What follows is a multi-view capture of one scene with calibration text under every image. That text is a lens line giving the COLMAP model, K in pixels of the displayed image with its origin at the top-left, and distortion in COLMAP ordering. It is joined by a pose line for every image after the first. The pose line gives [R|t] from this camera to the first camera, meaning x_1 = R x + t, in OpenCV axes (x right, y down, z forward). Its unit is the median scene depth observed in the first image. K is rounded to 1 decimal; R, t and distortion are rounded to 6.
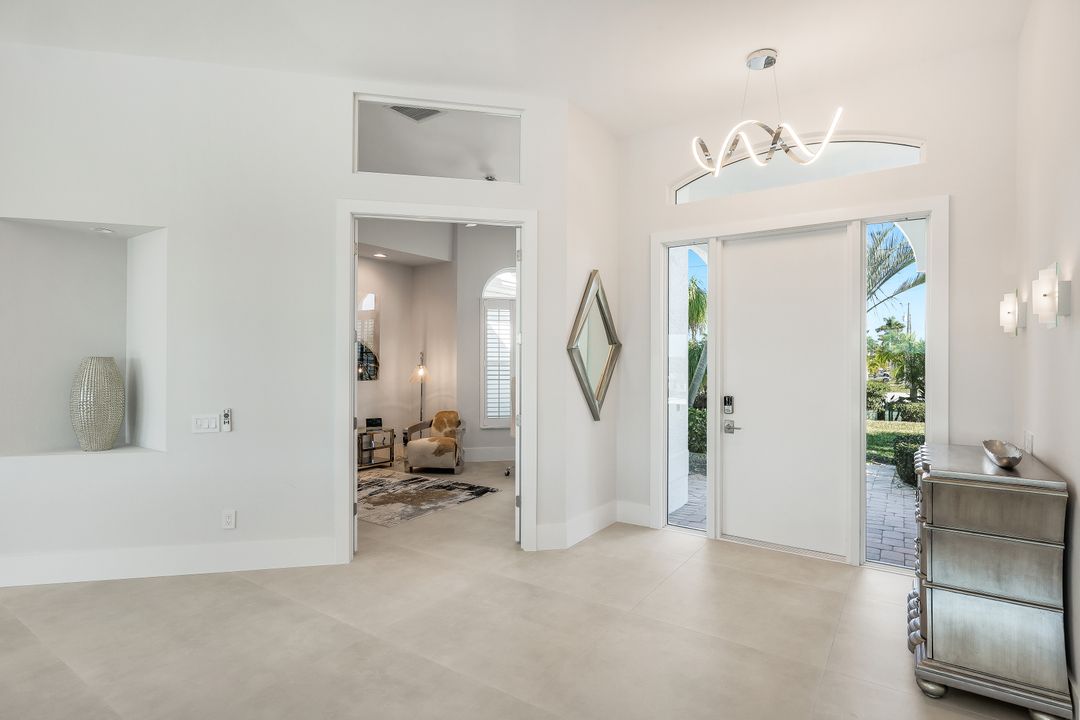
lens RADIAL K [[554.1, 0, 540.0], [0, 554.1, 360.0], [0, 0, 1]] dist [0.001354, -0.000201]
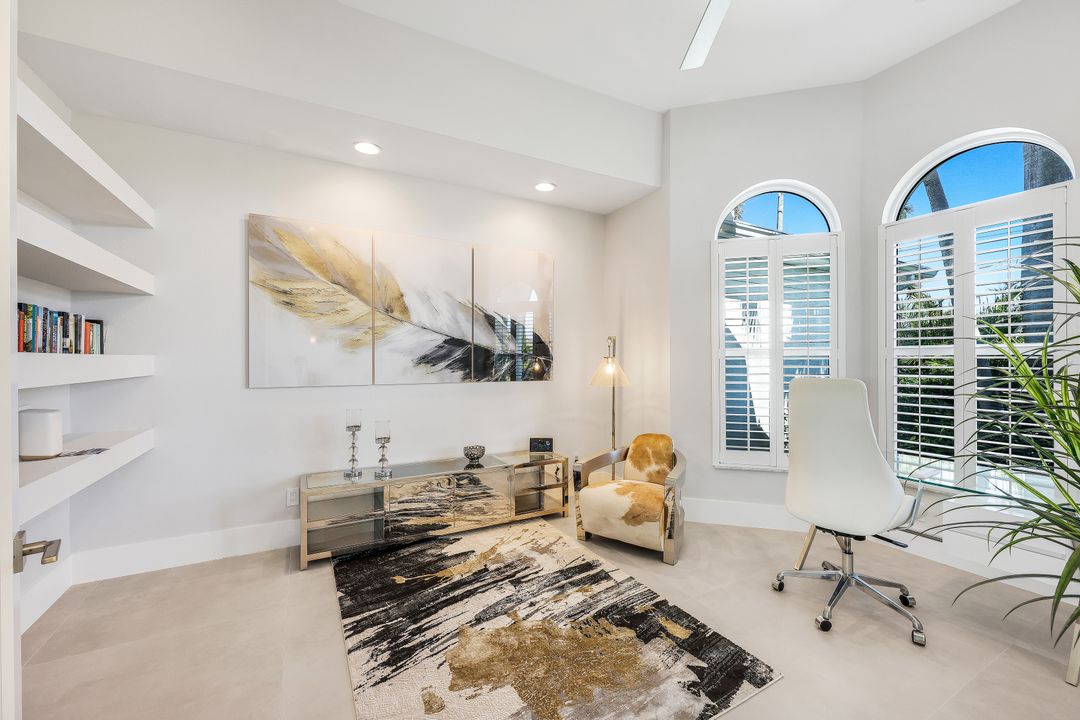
lens RADIAL K [[431.3, 0, 540.0], [0, 431.3, 360.0], [0, 0, 1]] dist [0.000457, 0.000112]
pose [[0.890312, -0.004253, -0.455332, -0.065583], [0.005988, 0.999979, 0.002367, 0.010115], [0.455312, -0.004834, 0.890319, 0.540739]]
